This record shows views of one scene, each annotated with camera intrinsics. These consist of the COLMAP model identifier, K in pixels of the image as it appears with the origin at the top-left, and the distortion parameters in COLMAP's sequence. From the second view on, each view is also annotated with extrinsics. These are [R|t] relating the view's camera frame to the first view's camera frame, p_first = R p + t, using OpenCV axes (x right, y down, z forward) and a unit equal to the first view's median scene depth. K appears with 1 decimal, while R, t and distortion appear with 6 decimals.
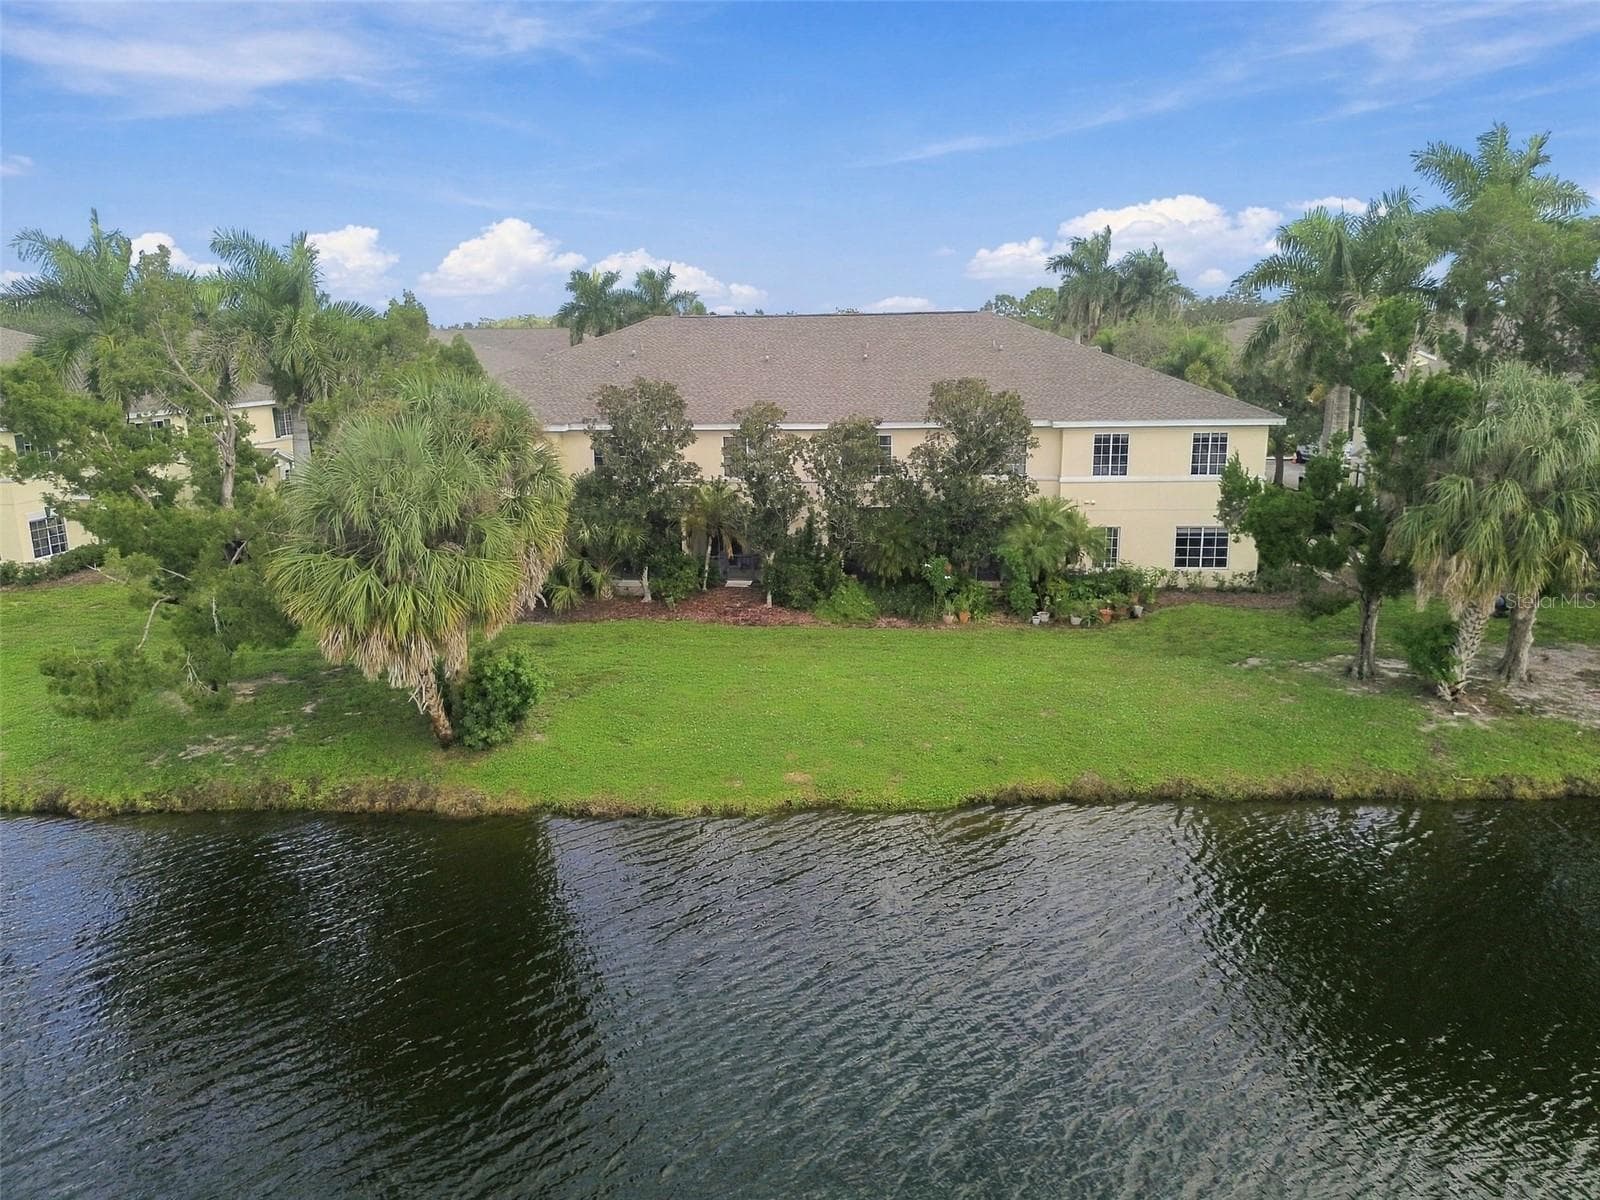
lens RADIAL K [[1130.0, 0, 798.8], [0, 1130.0, 635.0], [0, 0, 1]] dist [0.059357, -0.055656]
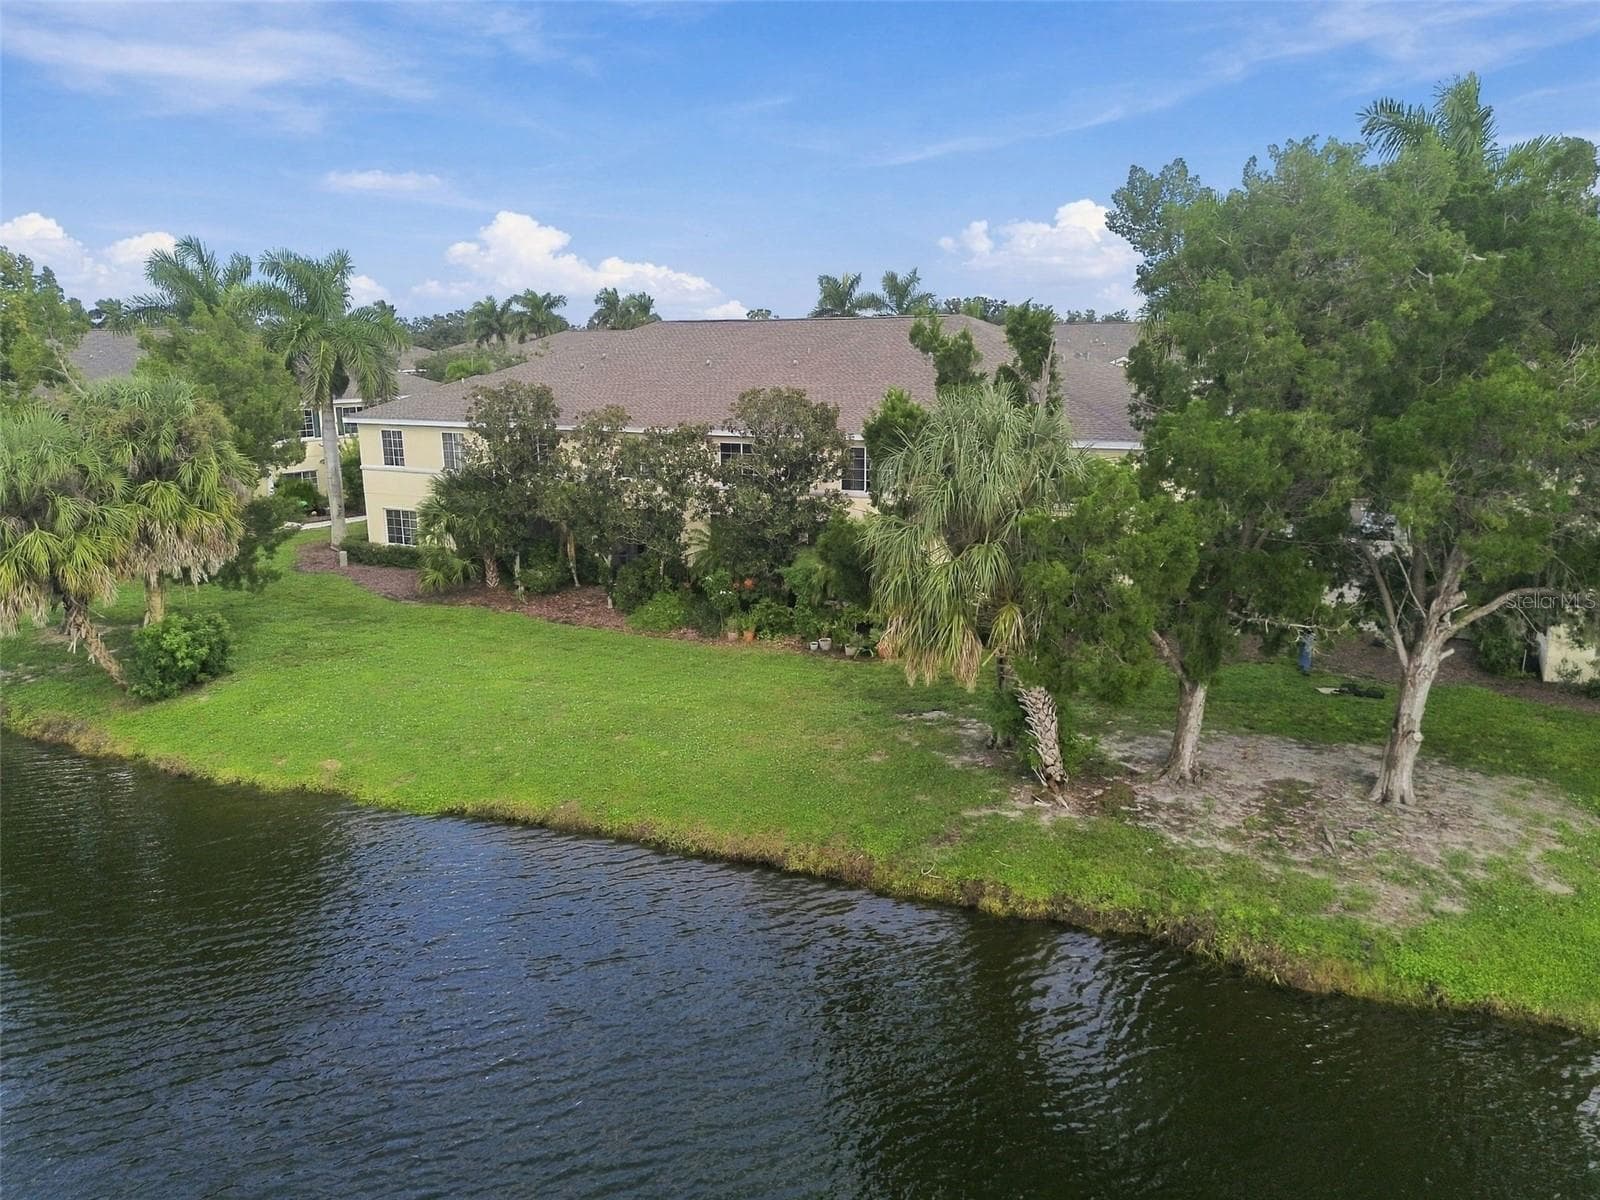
lens RADIAL K [[1130.0, 0, 806.7], [0, 1130.0, 608.1], [0, 0, 1]] dist [0.059357, -0.055656]
pose [[0.921976, 0.092547, -0.376025, 0.556027], [-0.101943, 0.994777, -0.005120, -0.039237], [0.373588, 0.043053, 0.926595, 0.132807]]
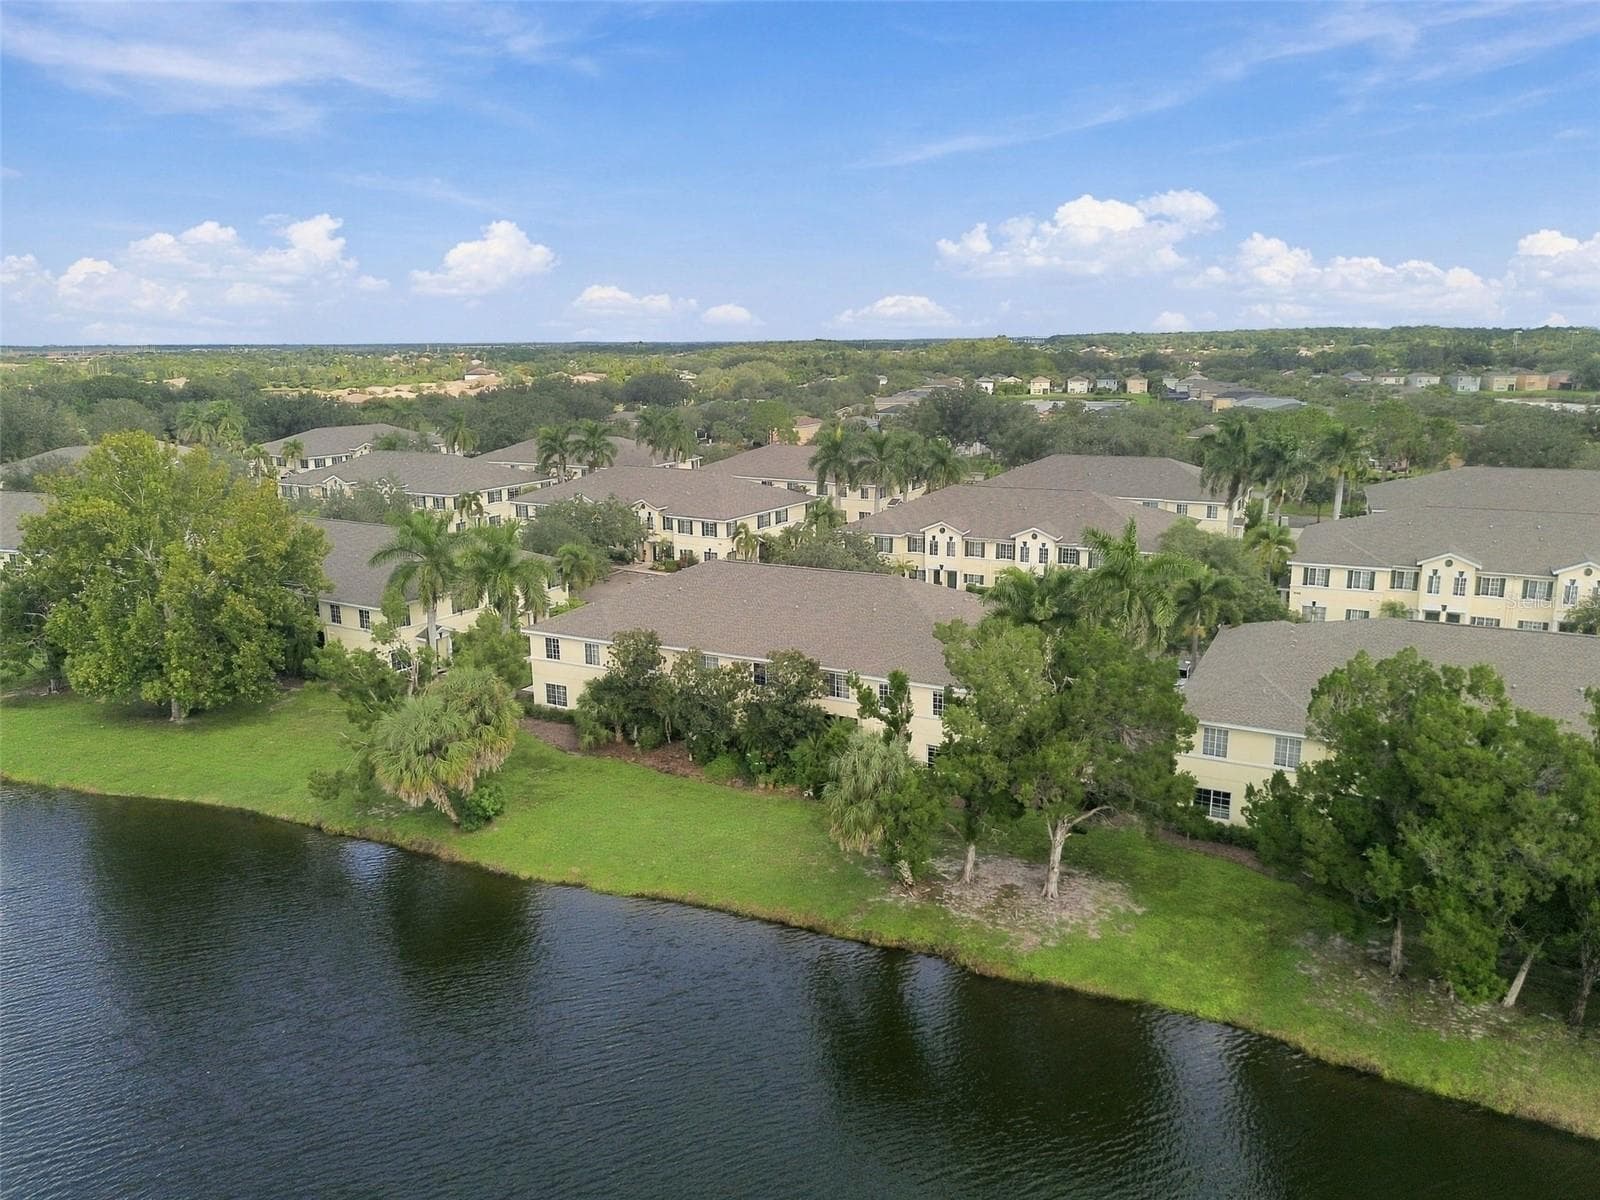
lens RADIAL K [[1130.0, 0, 799.0], [0, 1130.0, 584.2], [0, 0, 1]] dist [0.059357, -0.055656]
pose [[0.918059, 0.083428, -0.387566, 0.857164], [-0.099303, 0.994834, -0.021080, -0.299565], [0.383805, 0.057839, 0.921601, -0.639112]]
